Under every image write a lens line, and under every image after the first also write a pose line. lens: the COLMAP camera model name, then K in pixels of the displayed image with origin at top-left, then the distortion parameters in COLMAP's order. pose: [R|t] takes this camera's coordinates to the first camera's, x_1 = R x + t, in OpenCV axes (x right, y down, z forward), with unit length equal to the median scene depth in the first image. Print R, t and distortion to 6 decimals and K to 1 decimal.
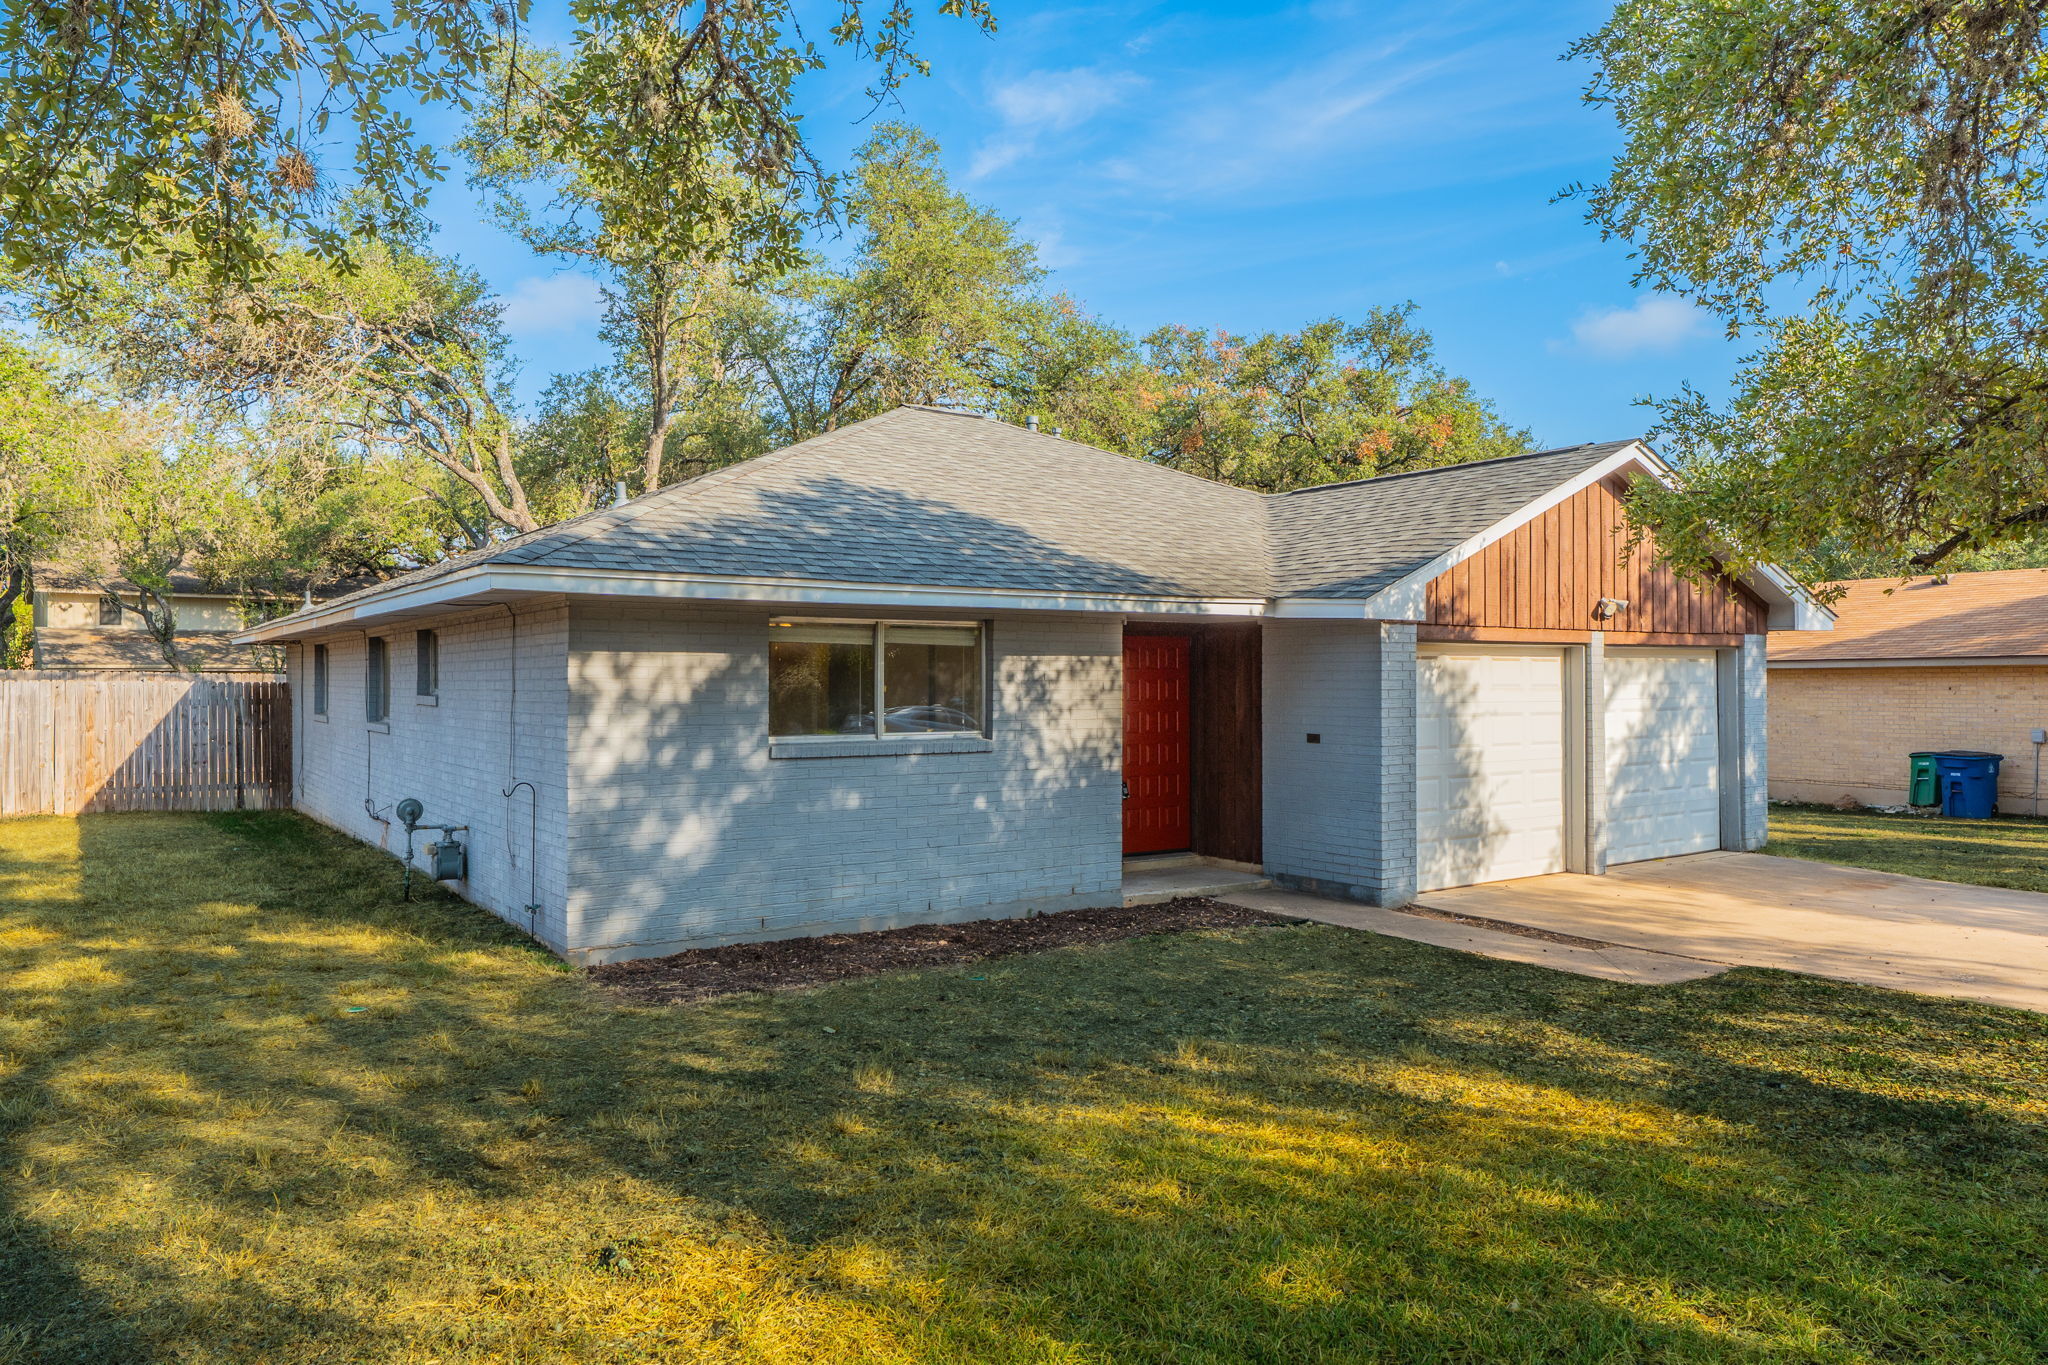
lens RADIAL K [[1272.2, 0, 1017.9], [0, 1272.2, 634.6], [0, 0, 1]] dist [0.000293, 0.003540]
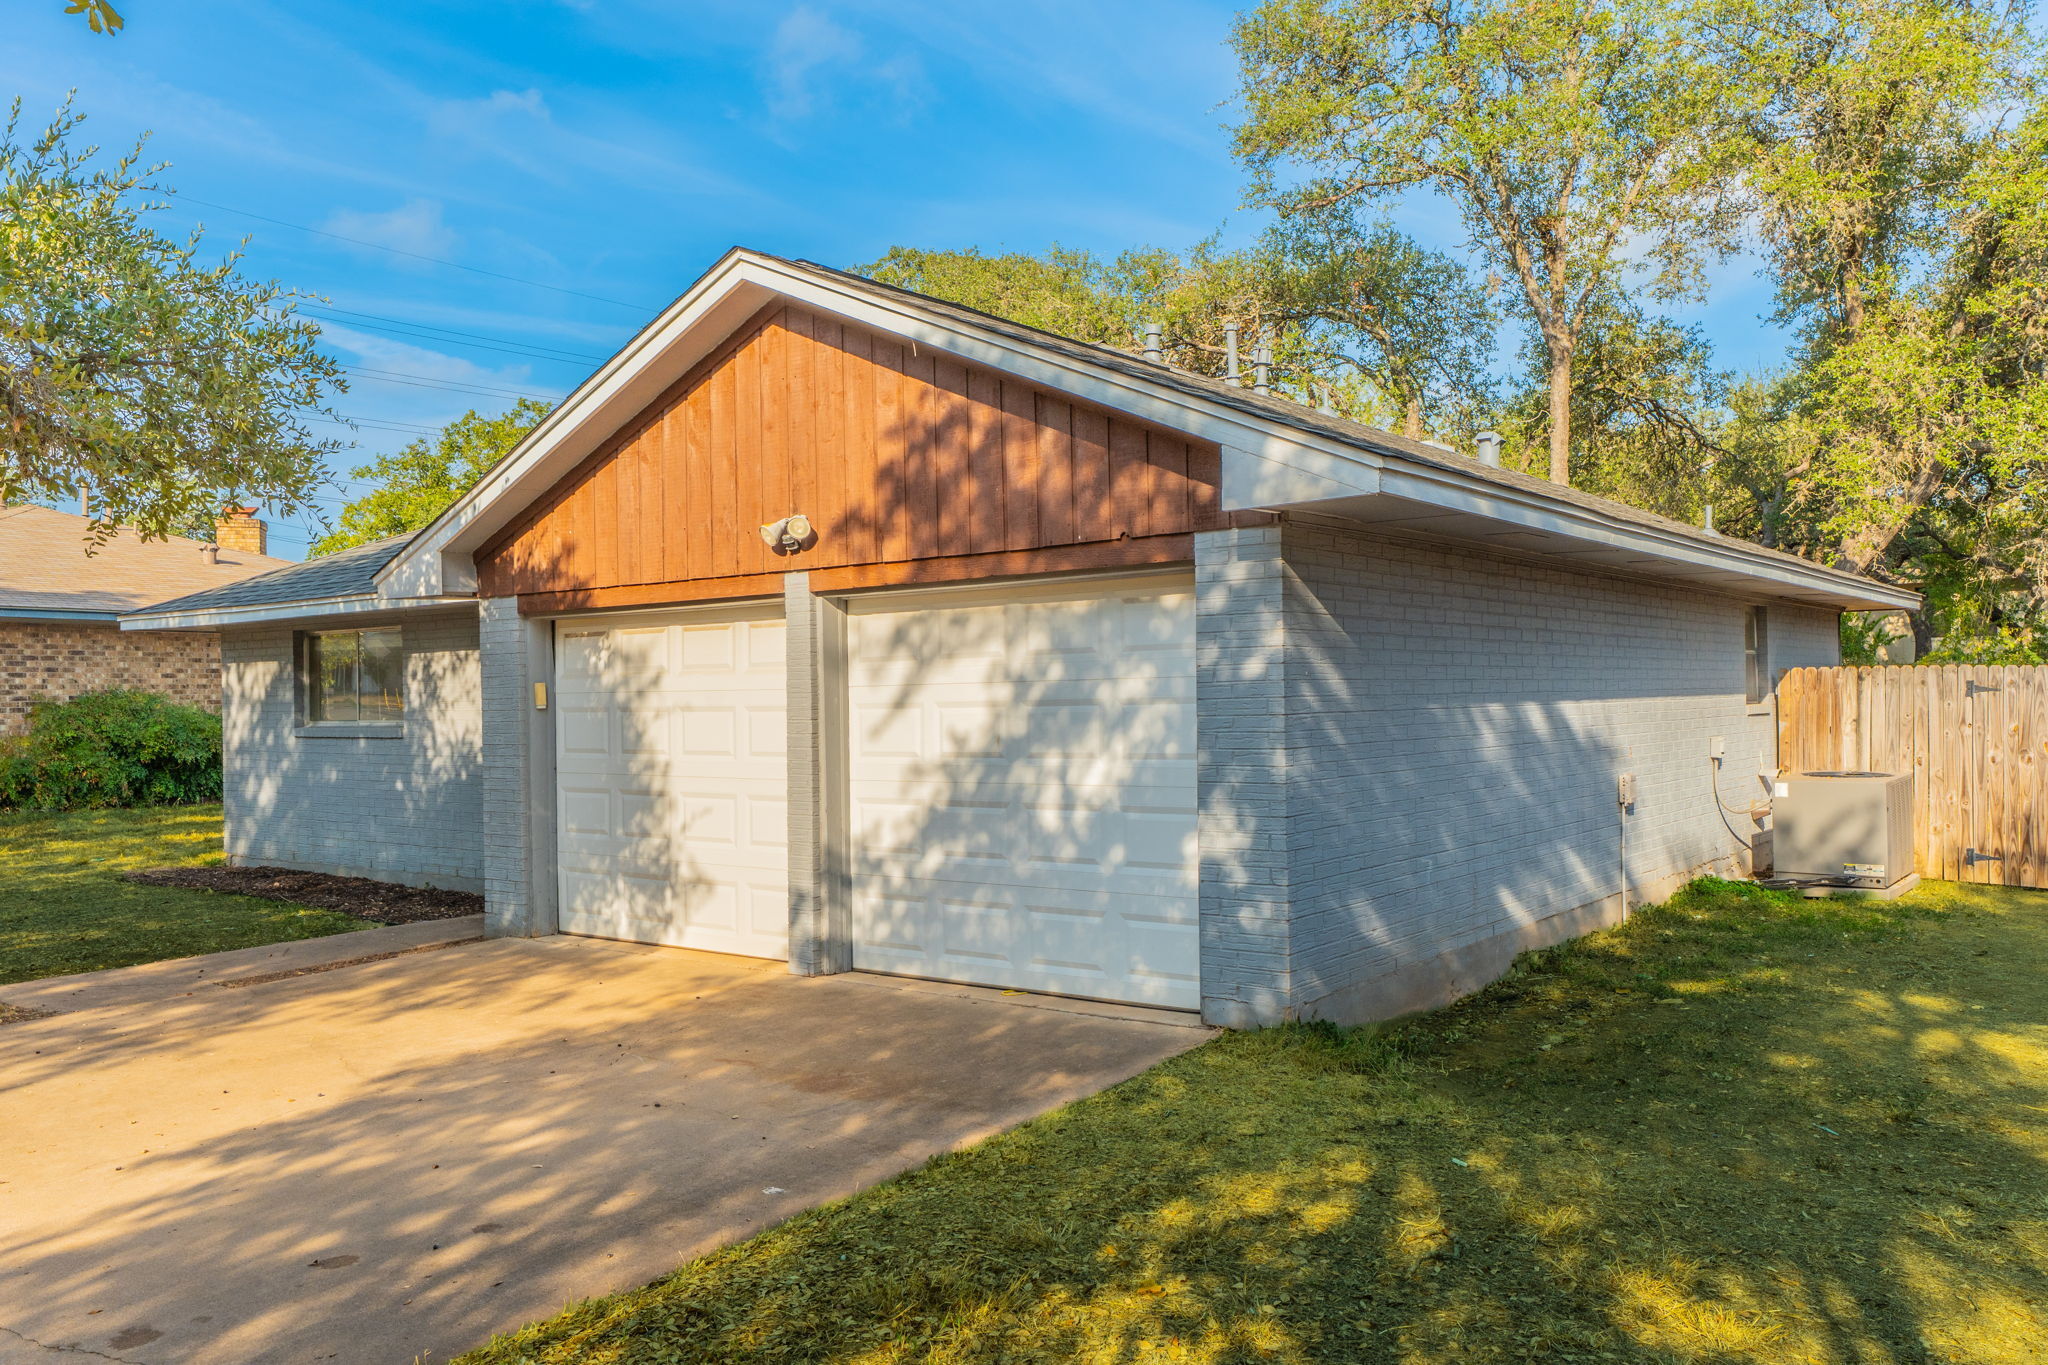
lens RADIAL K [[1540.3, 0, 1024.1], [0, 1540.3, 679.8], [0, 0, 1]] dist [0.078579, 0.001909]
pose [[0.316890, -0.018835, -0.948275, 1.417025], [0.045453, 0.998956, -0.004653, 0.065917], [0.947373, -0.041628, 0.317415, 1.039110]]
